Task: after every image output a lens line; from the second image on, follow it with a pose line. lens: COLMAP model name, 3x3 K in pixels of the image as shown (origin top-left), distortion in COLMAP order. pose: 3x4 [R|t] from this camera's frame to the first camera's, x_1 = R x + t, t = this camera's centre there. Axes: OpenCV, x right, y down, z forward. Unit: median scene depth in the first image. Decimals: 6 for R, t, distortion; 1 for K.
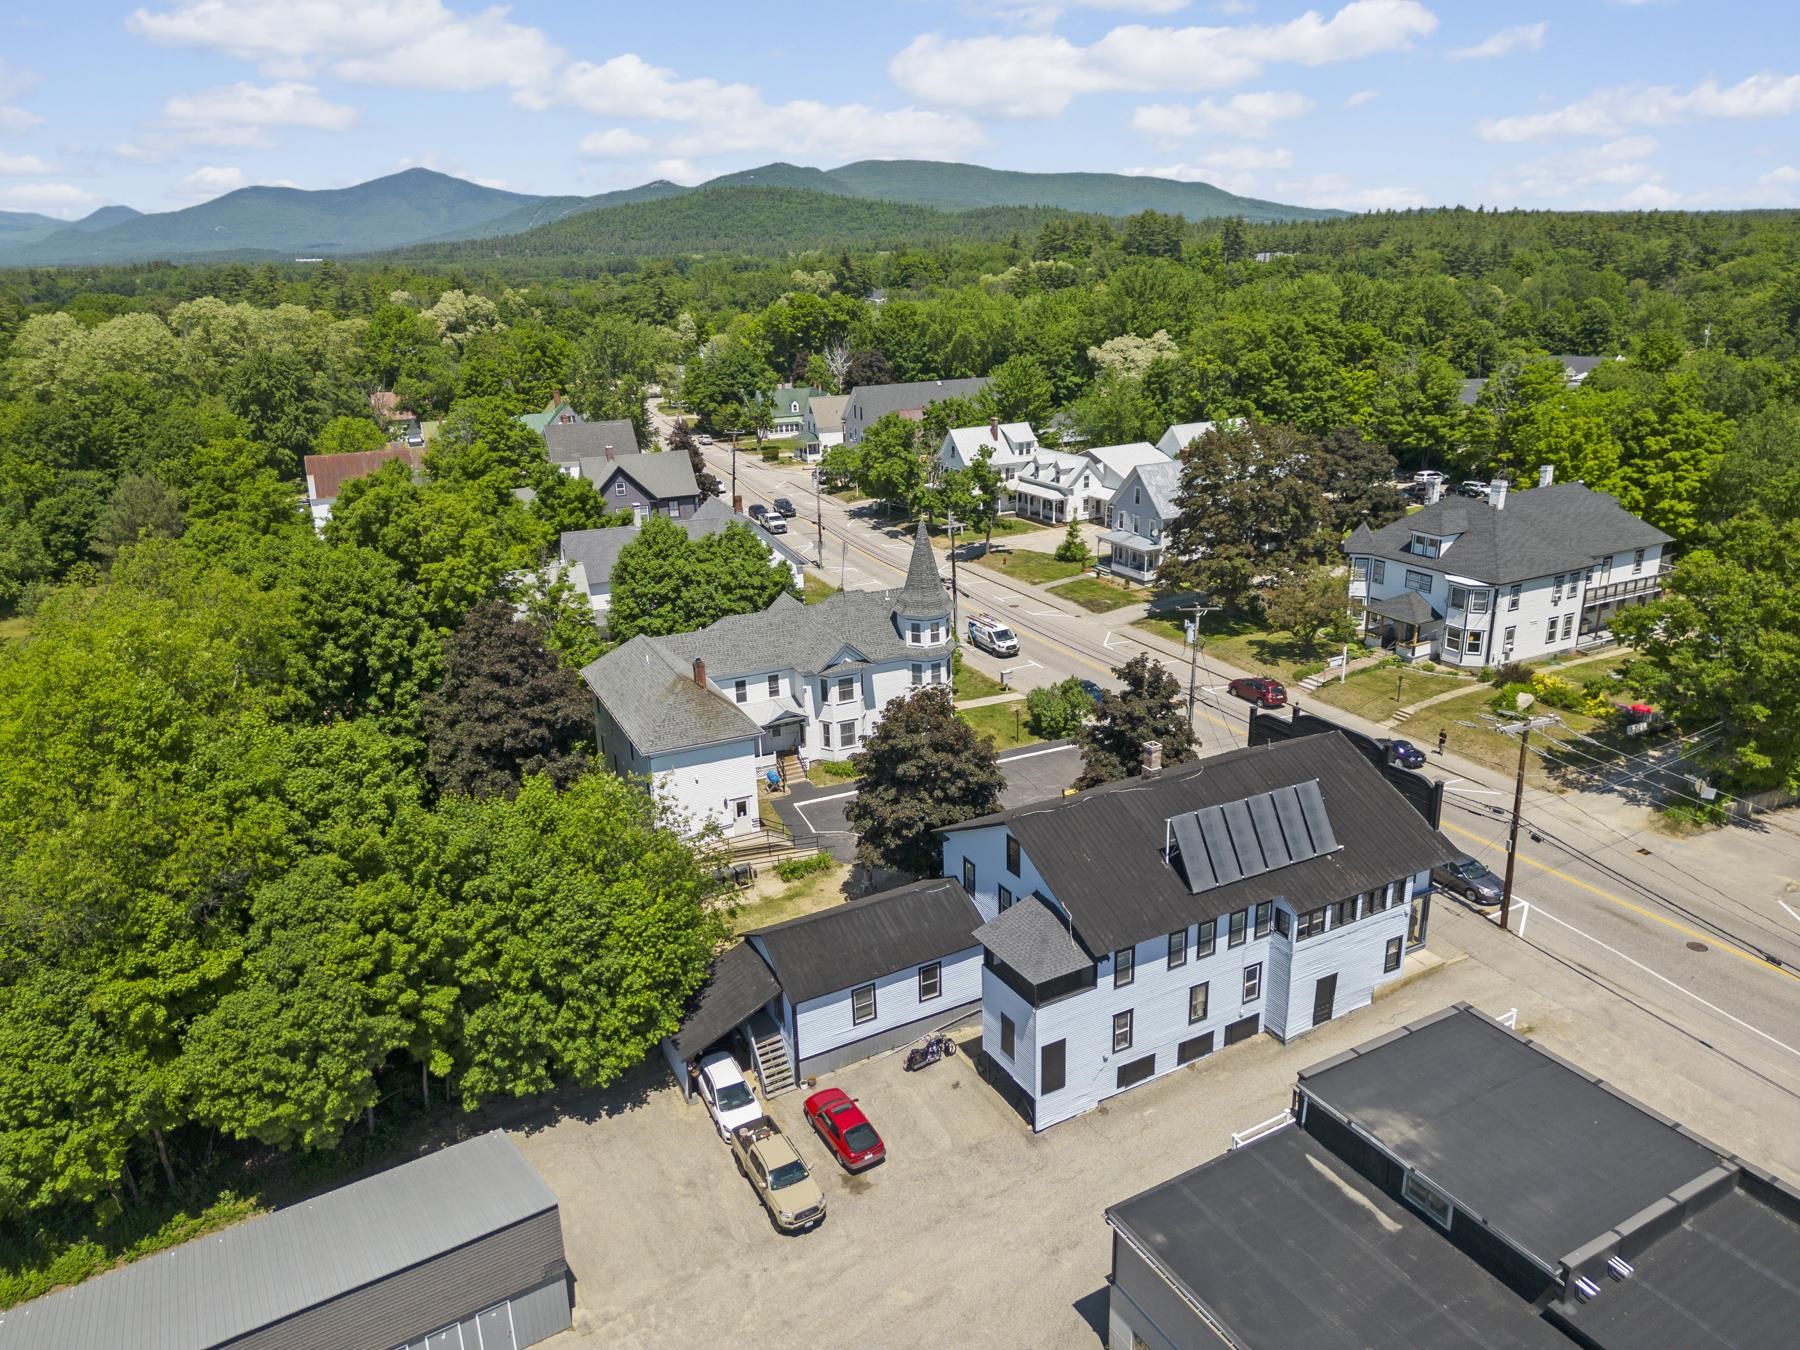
lens RADIAL K [[1264.3, 0, 900.0], [0, 1264.3, 675.0], [0, 0, 1]] dist [0.081140, -0.080299]
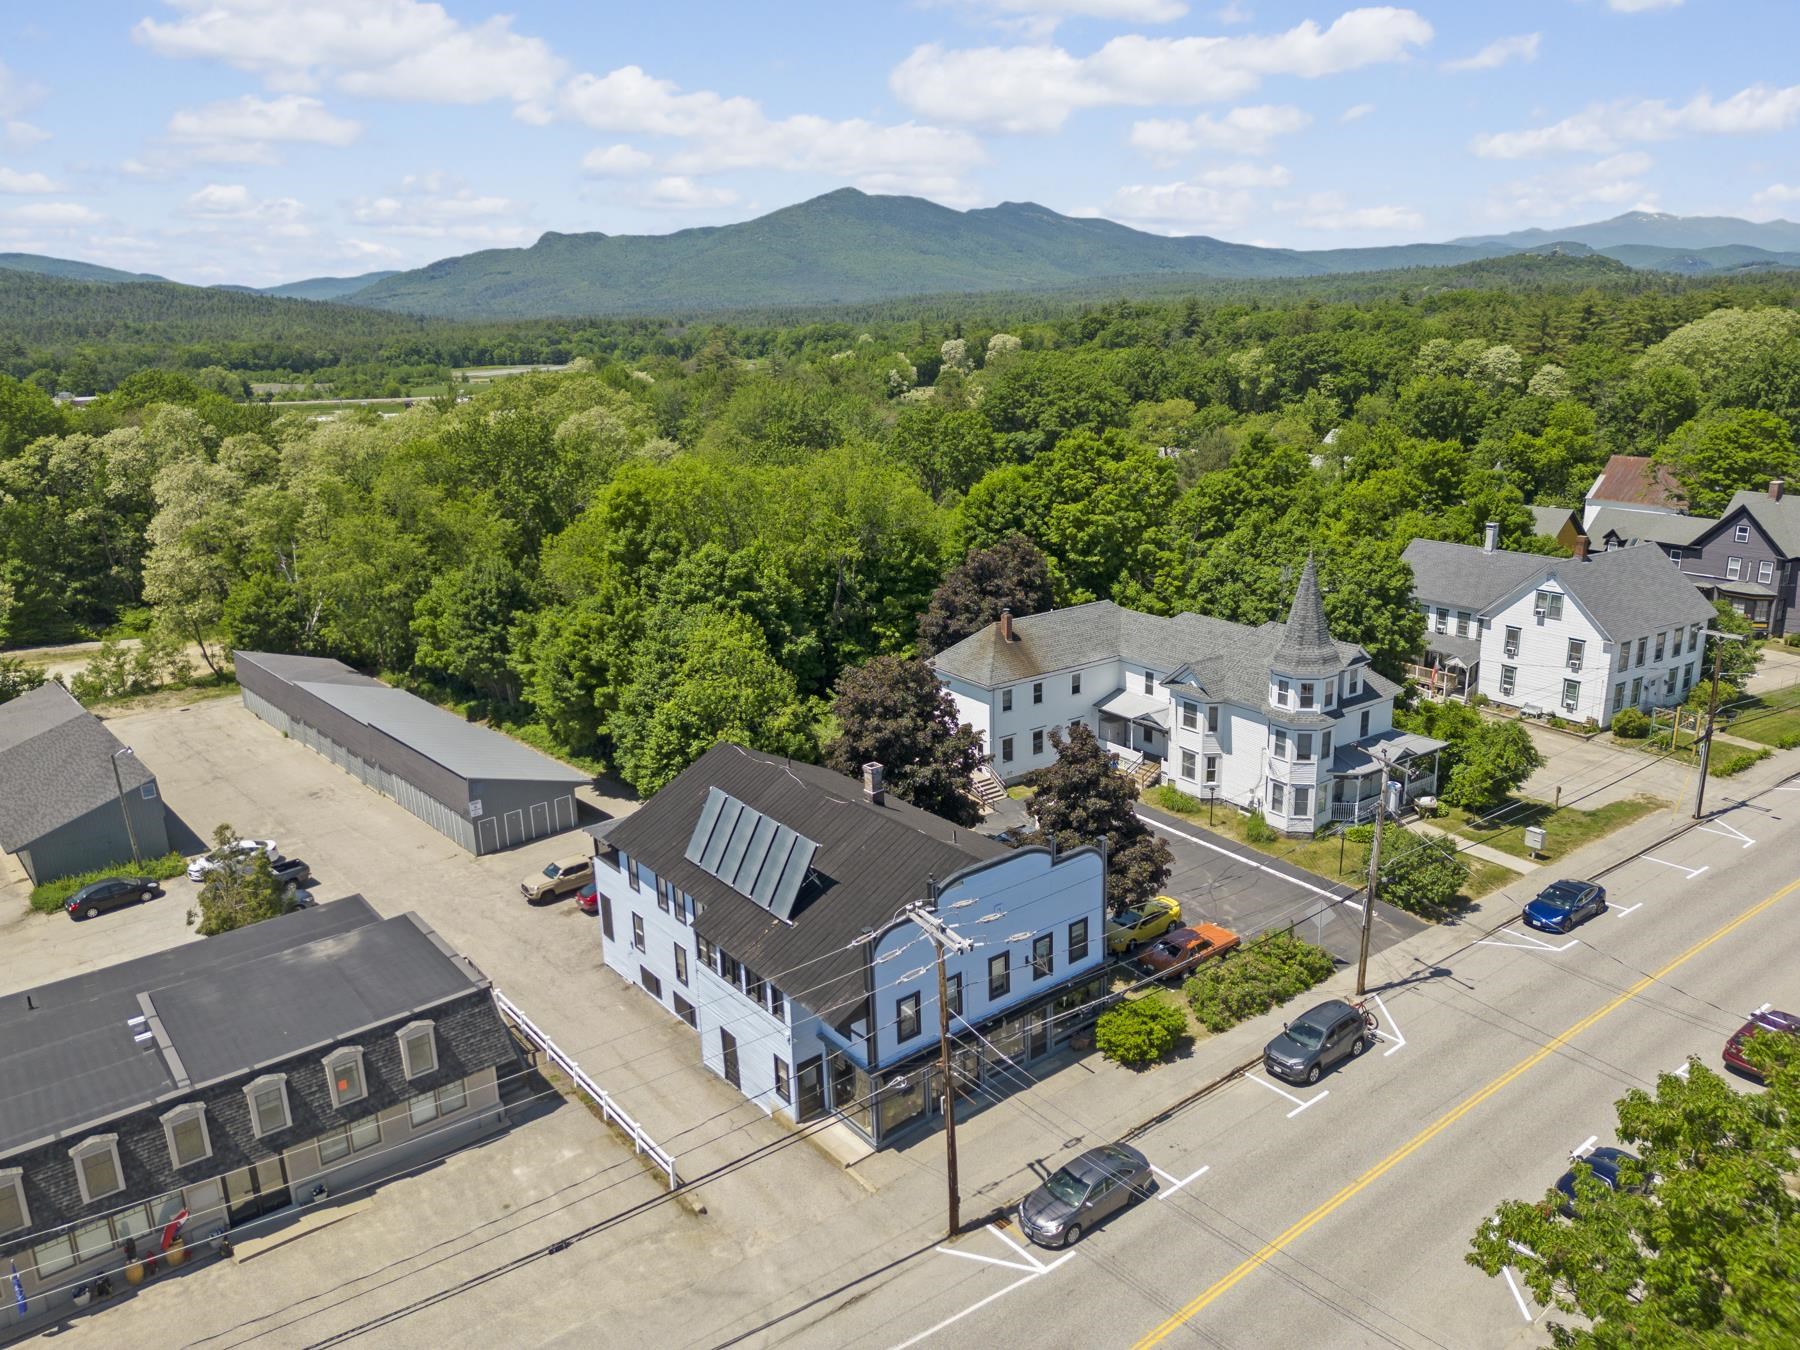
lens RADIAL K [[1281.6, 0, 869.9], [0, 1281.6, 644.1], [0, 0, 1]] dist [0.049684, -0.075285]
pose [[0.150707, 0.267344, -0.951743, 0.770227], [-0.285343, 0.933526, 0.217043, -0.167297], [0.946502, 0.238863, 0.216973, 0.557875]]
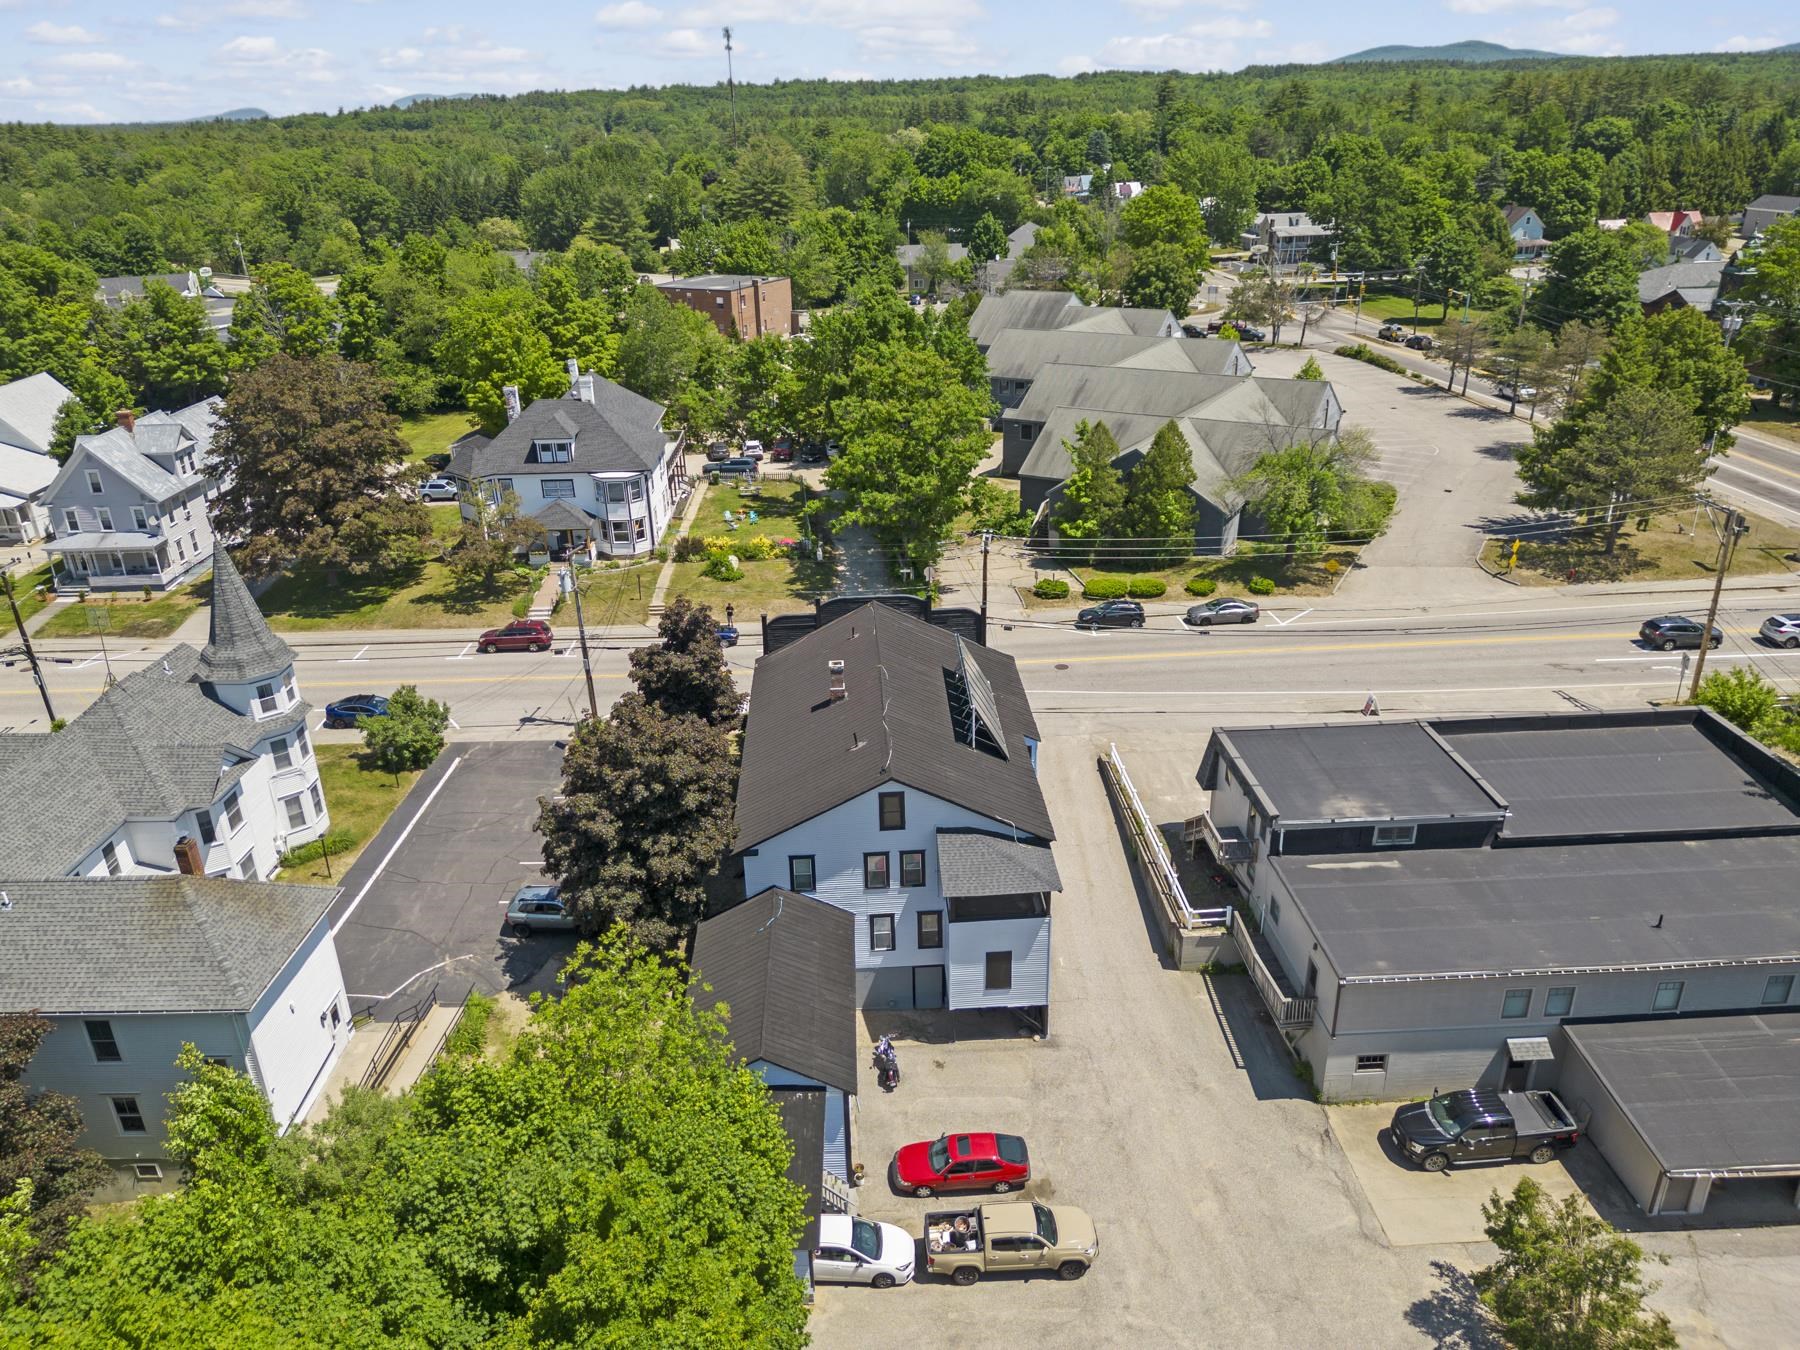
lens RADIAL K [[1264.3, 0, 900.0], [0, 1264.3, 675.0], [0, 0, 1]] dist [0.081140, -0.080299]
pose [[0.432899, -0.347384, 0.831819, -0.417331], [0.299804, 0.925718, 0.230573, -0.103005], [-0.850127, 0.149568, 0.504889, 0.345927]]
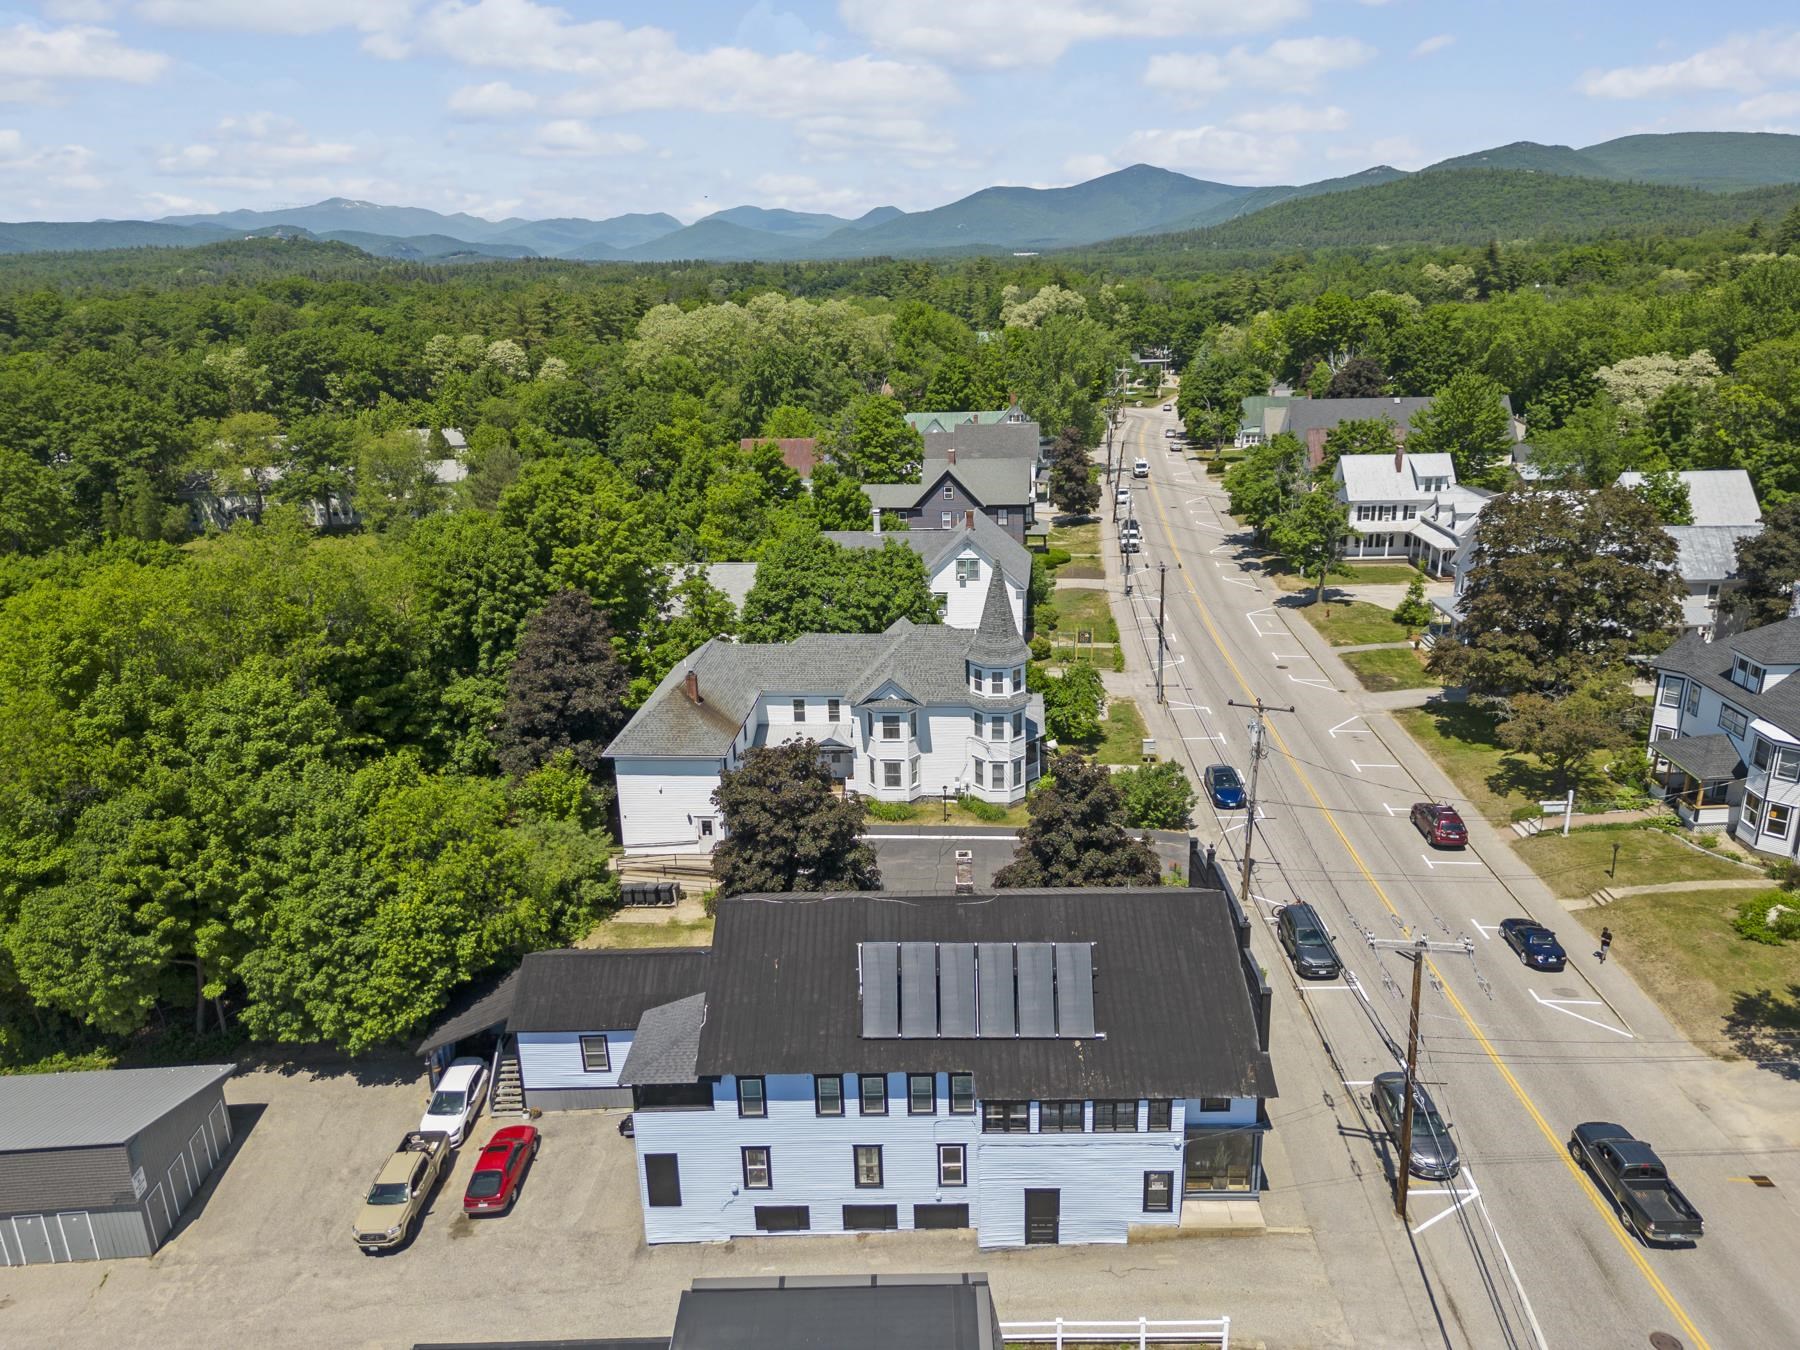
lens RADIAL K [[1264.3, 0, 900.0], [0, 1264.3, 675.0], [0, 0, 1]] dist [0.081140, -0.080299]
pose [[0.871846, 0.157817, -0.463658, 0.386686], [-0.155011, 0.986913, 0.044443, -0.068873], [0.464604, 0.033125, 0.884899, 0.161513]]
